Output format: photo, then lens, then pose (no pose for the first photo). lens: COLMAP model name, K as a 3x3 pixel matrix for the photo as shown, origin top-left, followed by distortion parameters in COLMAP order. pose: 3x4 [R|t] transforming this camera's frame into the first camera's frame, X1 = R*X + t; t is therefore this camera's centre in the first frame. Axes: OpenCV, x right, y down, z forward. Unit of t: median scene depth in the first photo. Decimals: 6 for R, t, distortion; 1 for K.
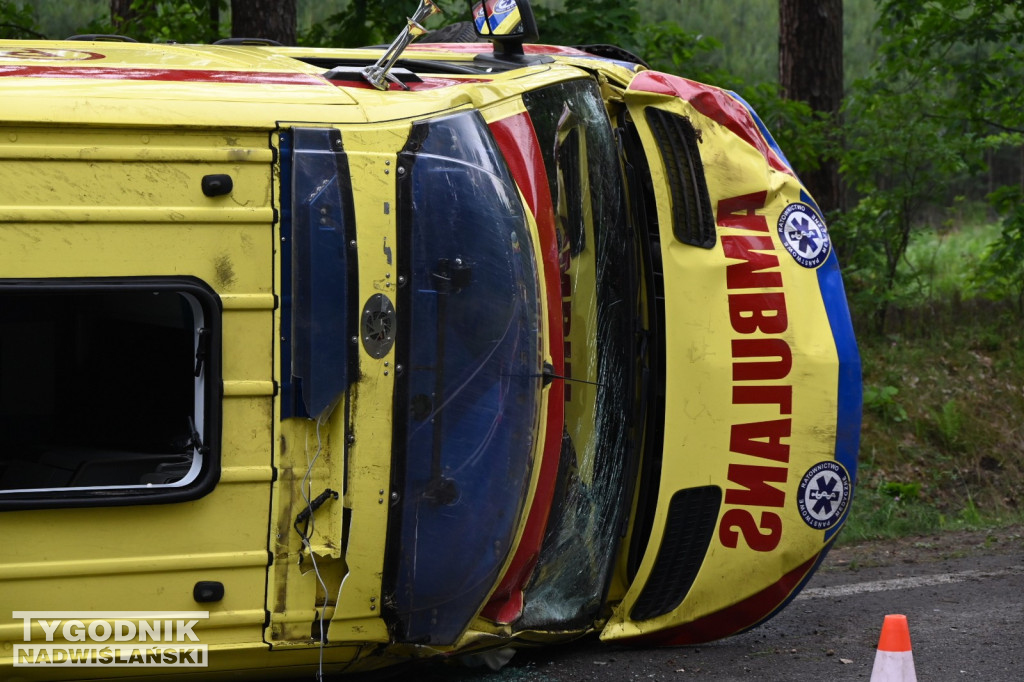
lens RADIAL K [[3043.9, 0, 508.9], [0, 3043.9, 301.8], [0, 0, 1]] dist [-0.071362, 0.116668]
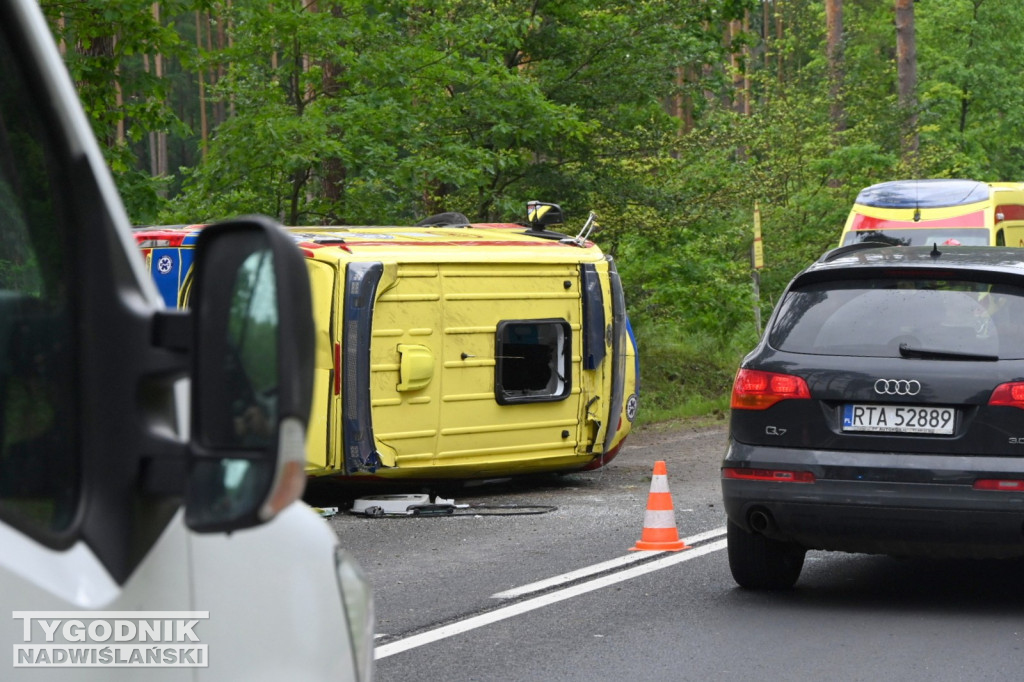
lens RADIAL K [[3157.2, 0, 510.4], [0, 3157.2, 273.6], [0, 0, 1]] dist [-0.067031, 0.522288]
pose [[0.853476, -0.012886, 0.520973, -1.586284], [0.032922, 0.999031, -0.029223, 0.032414], [-0.520091, 0.042093, 0.853073, -1.366642]]
